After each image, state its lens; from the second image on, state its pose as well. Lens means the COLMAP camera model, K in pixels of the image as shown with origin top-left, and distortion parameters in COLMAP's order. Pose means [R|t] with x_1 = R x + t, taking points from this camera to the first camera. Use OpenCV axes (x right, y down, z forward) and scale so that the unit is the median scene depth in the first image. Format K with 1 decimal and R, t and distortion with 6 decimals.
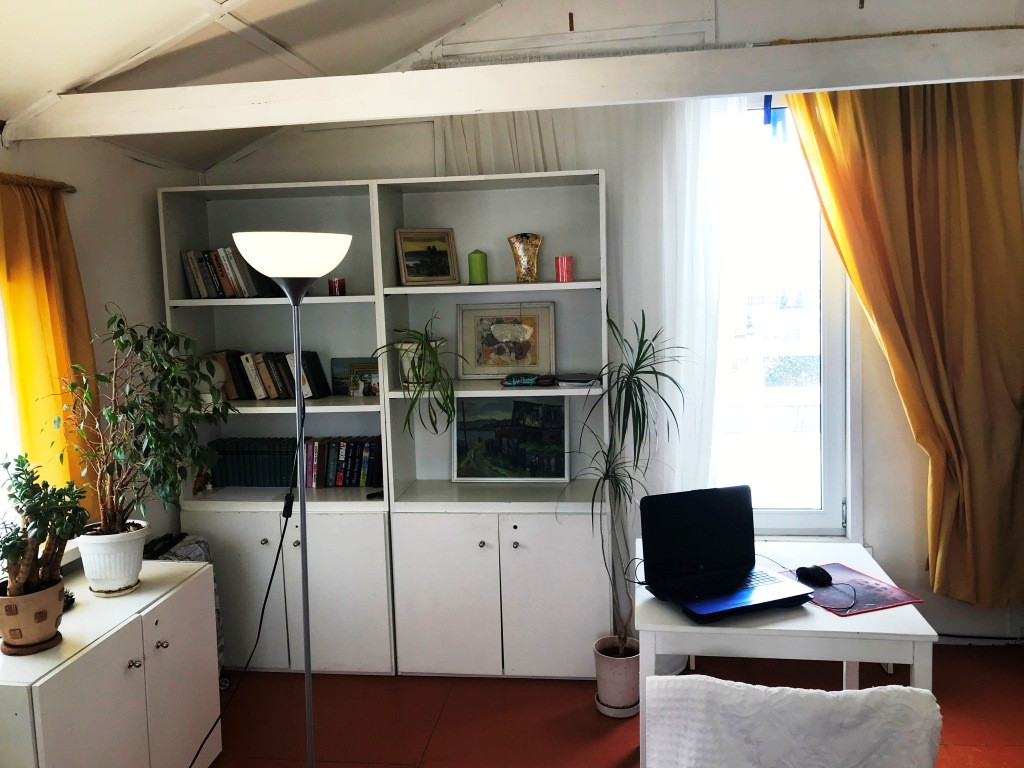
lens RADIAL K [[842.0, 0, 522.7], [0, 842.0, 380.7], [0, 0, 1]] dist [0.040752, -0.044769]
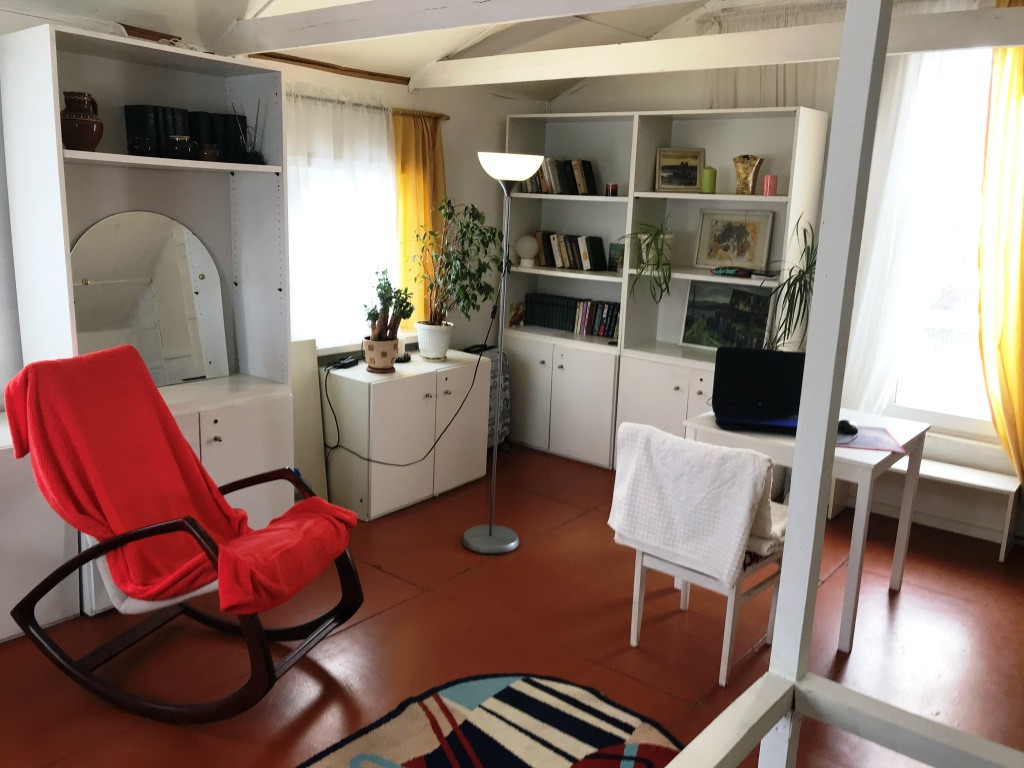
lens RADIAL K [[842.0, 0, 504.8], [0, 842.0, 389.3], [0, 0, 1]] dist [0.040752, -0.044769]
pose [[0.849142, 0.177640, -0.497394, 0.376998], [-0.118118, 0.981760, 0.148979, 0.024220], [0.514787, -0.067753, 0.854637, -0.294008]]
